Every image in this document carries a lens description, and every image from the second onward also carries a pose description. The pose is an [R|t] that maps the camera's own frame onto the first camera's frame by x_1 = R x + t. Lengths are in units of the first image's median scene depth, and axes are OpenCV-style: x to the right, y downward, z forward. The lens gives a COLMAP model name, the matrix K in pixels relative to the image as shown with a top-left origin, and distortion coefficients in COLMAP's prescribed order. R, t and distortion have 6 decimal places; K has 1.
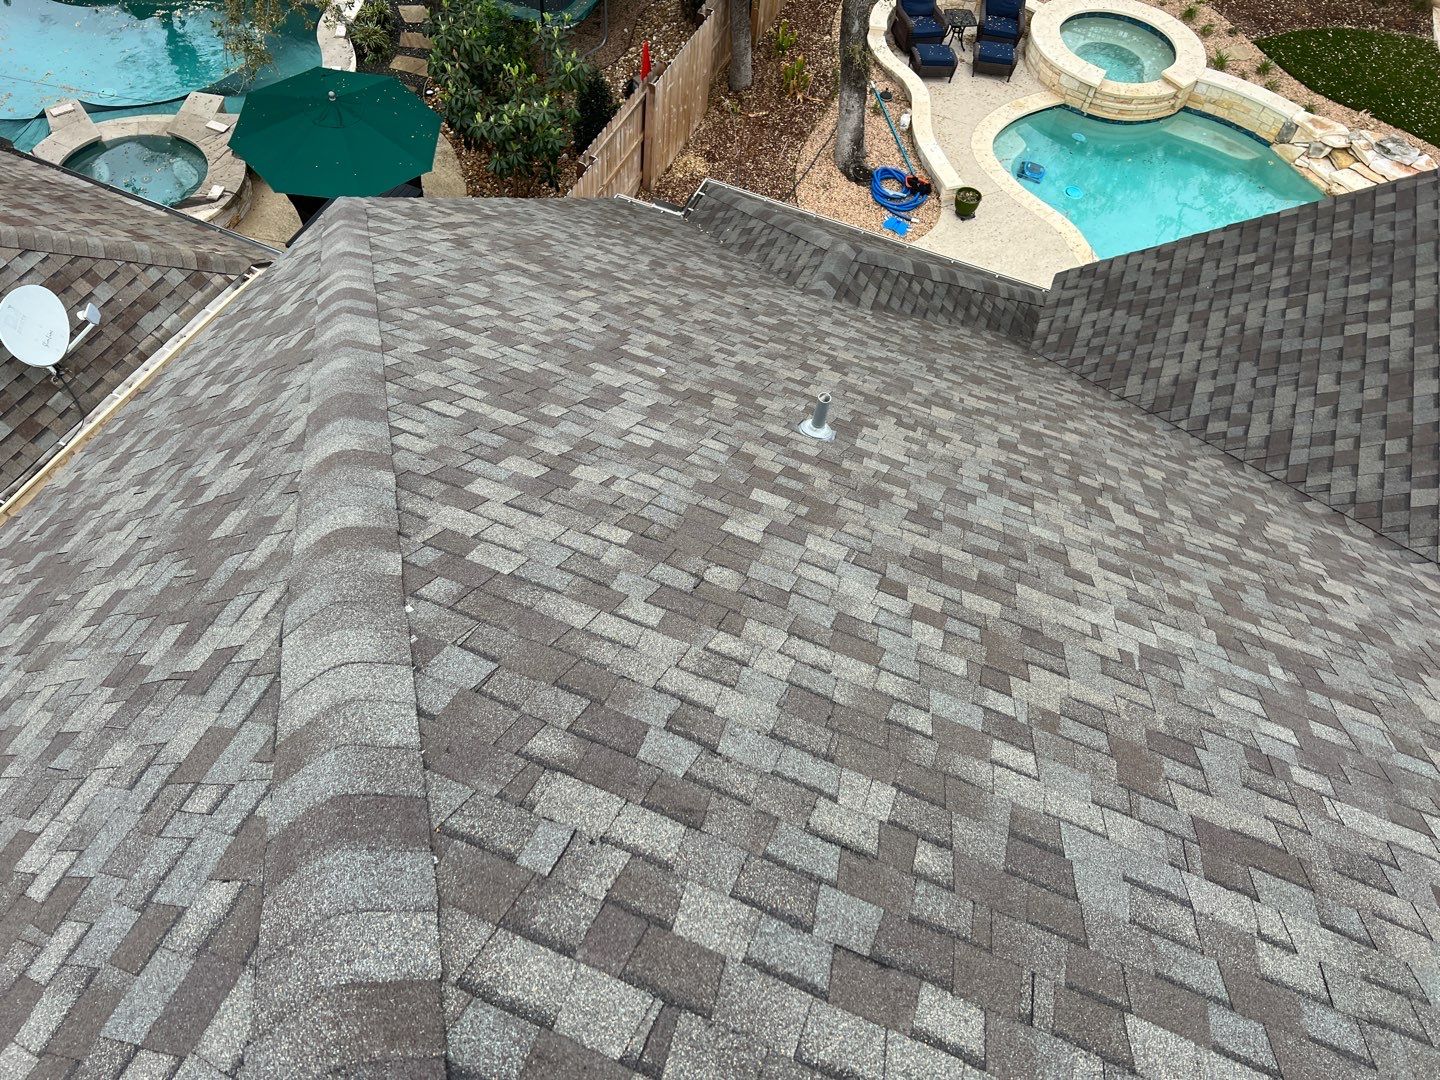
lens RADIAL K [[1091.6, 0, 716.5], [0, 1091.6, 537.8], [0, 0, 1]] dist [0.044699, -0.048409]
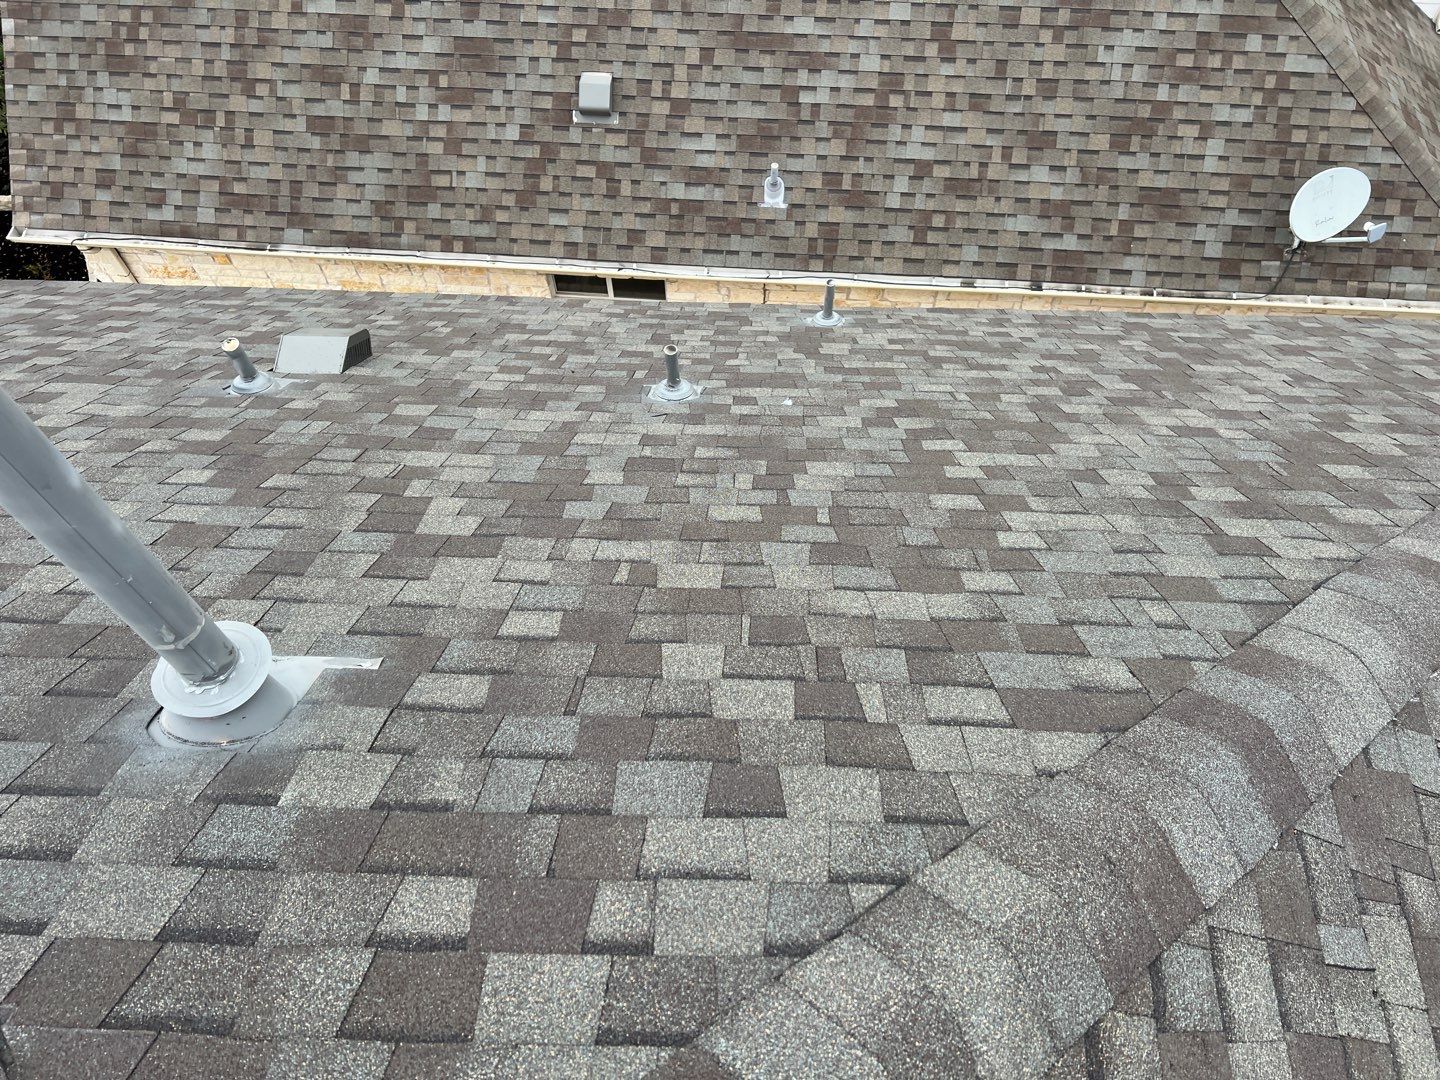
lens RADIAL K [[1091.6, 0, 716.5], [0, 1091.6, 537.8], [0, 0, 1]] dist [0.044699, -0.048409]
pose [[0.329259, 0.781525, -0.529912, -0.077921], [-0.744803, 0.559915, 0.362993, 0.106191], [0.580394, 0.275161, 0.766439, -0.083198]]
